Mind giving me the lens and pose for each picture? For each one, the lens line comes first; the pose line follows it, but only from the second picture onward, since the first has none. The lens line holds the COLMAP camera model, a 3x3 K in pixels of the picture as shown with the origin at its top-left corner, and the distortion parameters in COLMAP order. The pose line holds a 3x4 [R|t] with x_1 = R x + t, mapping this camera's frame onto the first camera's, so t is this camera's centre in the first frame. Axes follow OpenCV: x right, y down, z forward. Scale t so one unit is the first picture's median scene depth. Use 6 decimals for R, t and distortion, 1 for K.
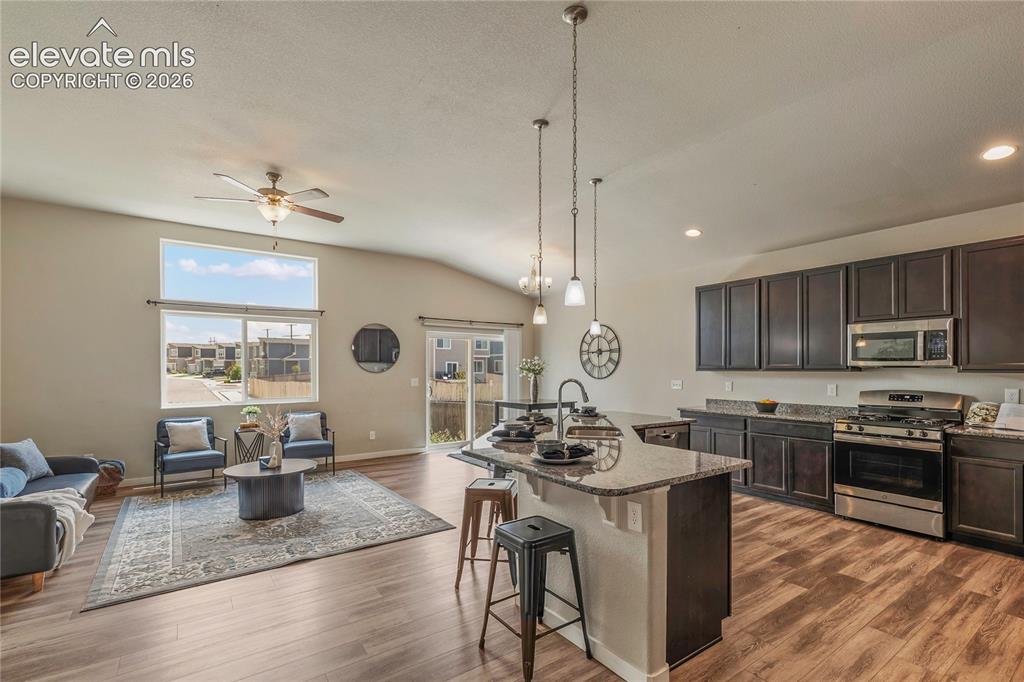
lens RADIAL K [[462.6, 0, 513.0], [0, 462.6, 368.8], [0, 0, 1]] dist [0.002628, -0.000081]
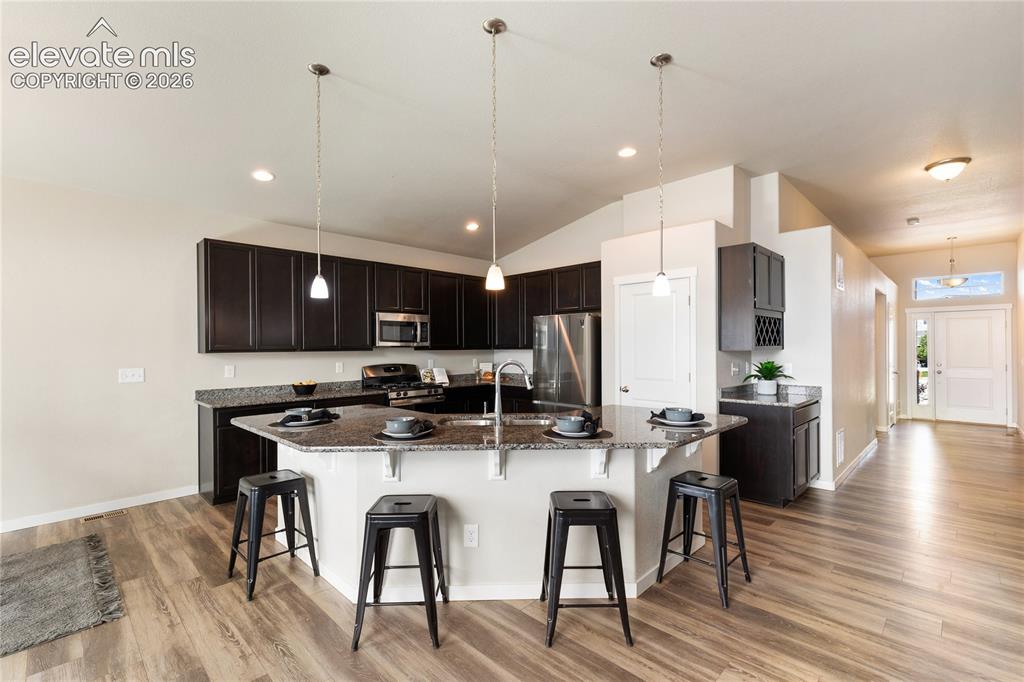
lens RADIAL K [[456.3, 0, 513.8], [0, 456.3, 347.8], [0, 0, 1]] dist [0.005182, 0.000111]
pose [[-0.172601, -0.000307, 0.984992, -0.423152], [0.008682, 0.999961, 0.001833, -0.000387], [-0.984954, 0.008868, -0.172591, 0.682104]]
